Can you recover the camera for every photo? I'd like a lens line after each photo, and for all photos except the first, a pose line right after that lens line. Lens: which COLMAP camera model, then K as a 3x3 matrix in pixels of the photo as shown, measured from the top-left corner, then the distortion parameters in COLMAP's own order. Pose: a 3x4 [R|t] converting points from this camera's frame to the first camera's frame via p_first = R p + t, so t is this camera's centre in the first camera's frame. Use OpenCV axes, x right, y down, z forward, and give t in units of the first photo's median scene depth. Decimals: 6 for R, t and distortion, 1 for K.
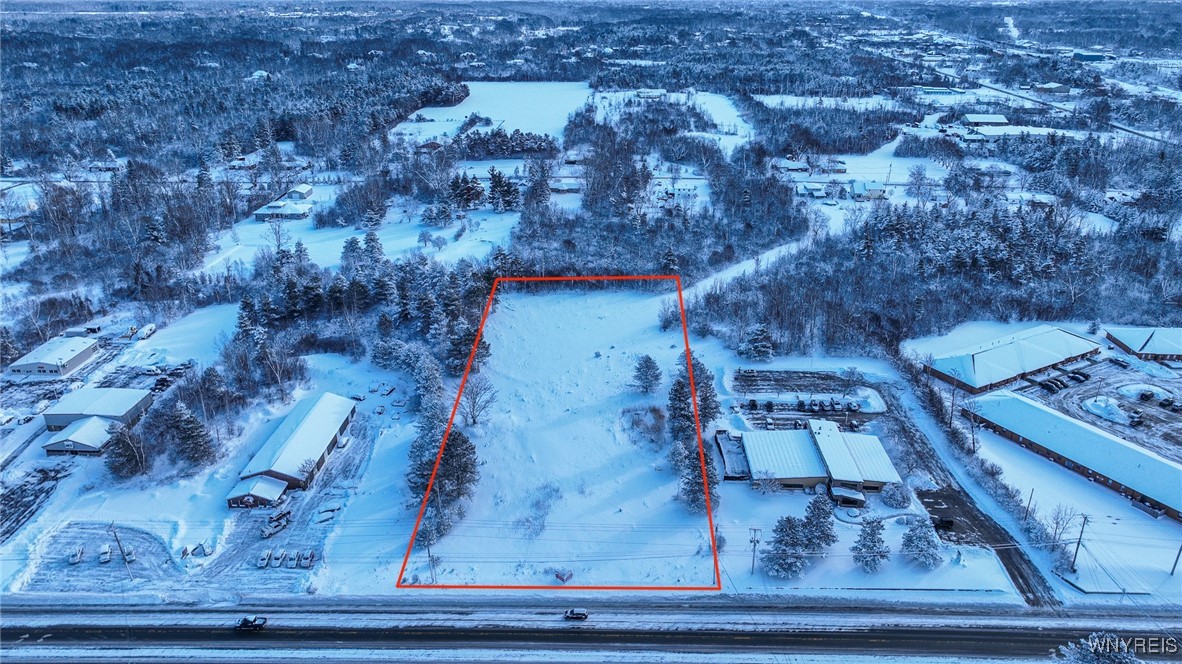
lens RADIAL K [[833.7, 0, 591.0], [0, 833.7, 332.0], [0, 0, 1]] dist [-0.004257, 0.023441]
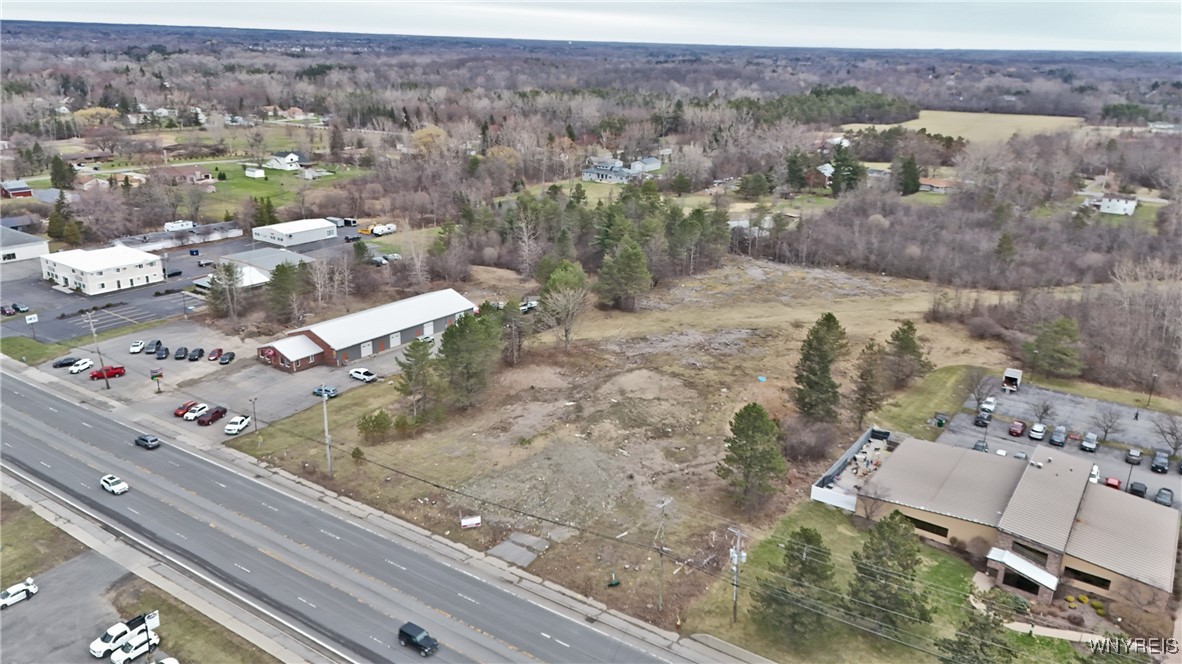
lens RADIAL K [[864.0, 0, 591.0], [0, 864.0, 332.0], [0, 0, 1]] dist [0.078976, -0.085850]
pose [[0.839126, 0.188661, -0.510171, 0.273343], [-0.232146, 0.972427, -0.022229, 0.105725], [0.491911, 0.137087, 0.859785, 0.328187]]
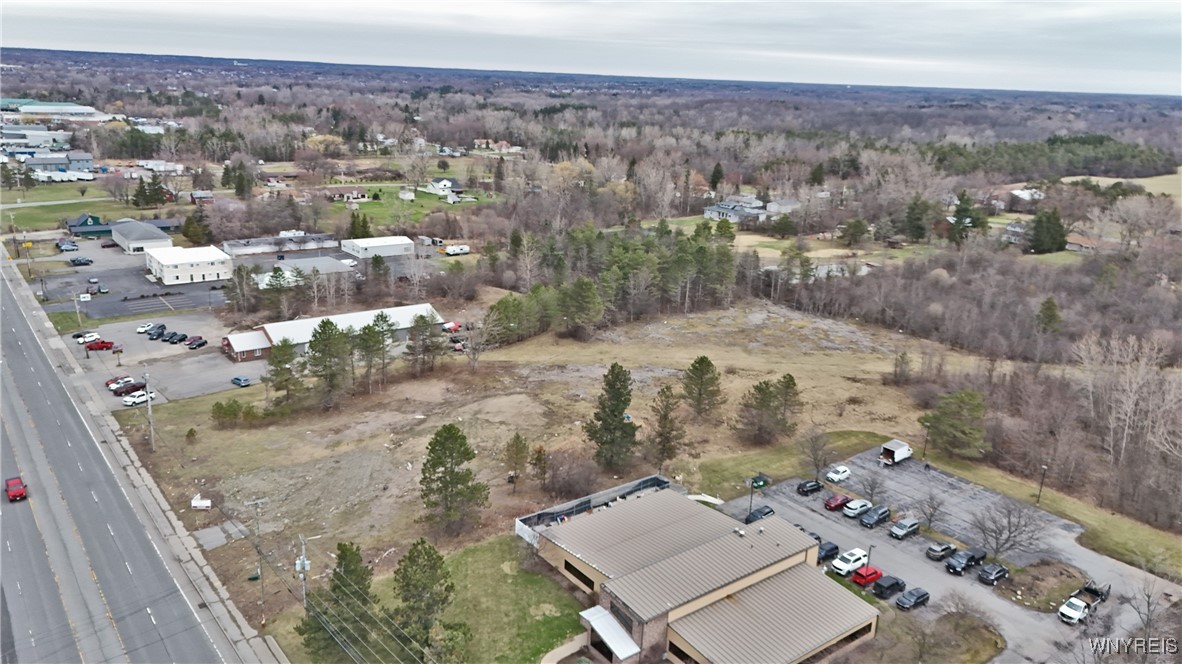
lens RADIAL K [[864.0, 0, 591.0], [0, 864.0, 332.0], [0, 0, 1]] dist [0.078976, -0.085850]
pose [[0.634952, 0.236248, -0.735542, 0.504871], [-0.331359, 0.943352, 0.016951, 0.028532], [0.697880, 0.232965, 0.677267, 0.517768]]
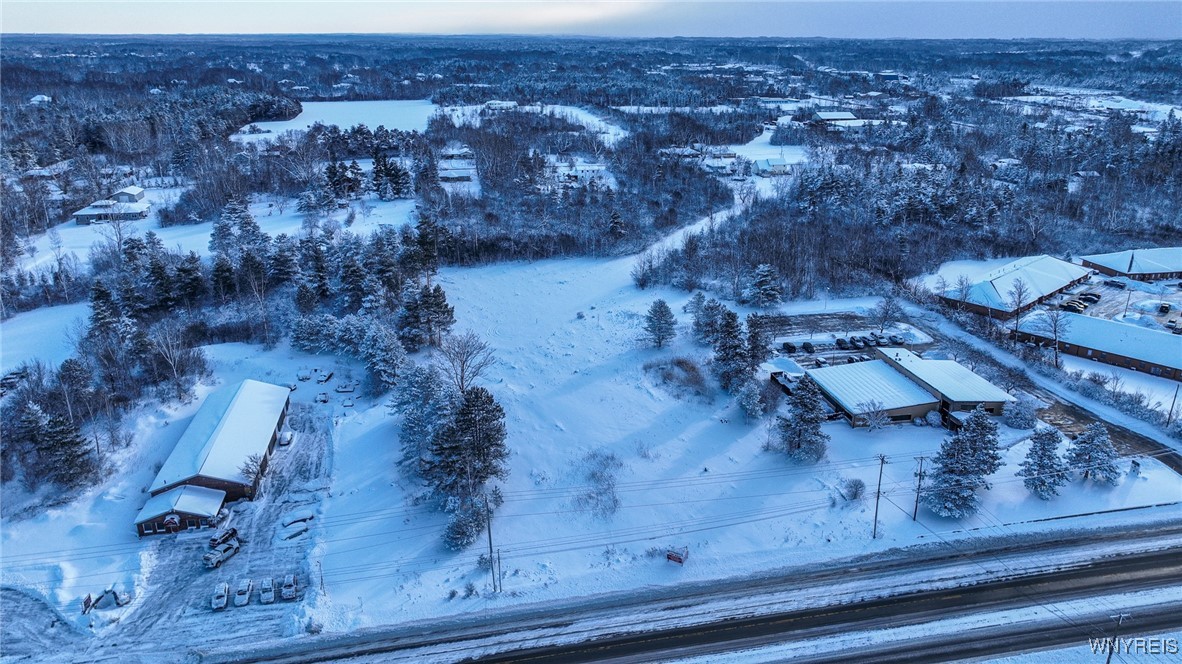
lens RADIAL K [[833.7, 0, 591.0], [0, 833.7, 332.0], [0, 0, 1]] dist [-0.004257, 0.023441]
pose [[0.974857, -0.077125, 0.209058, -0.178811], [0.088549, 0.995017, -0.045835, 0.094651], [-0.204481, 0.063194, 0.976828, 0.224733]]
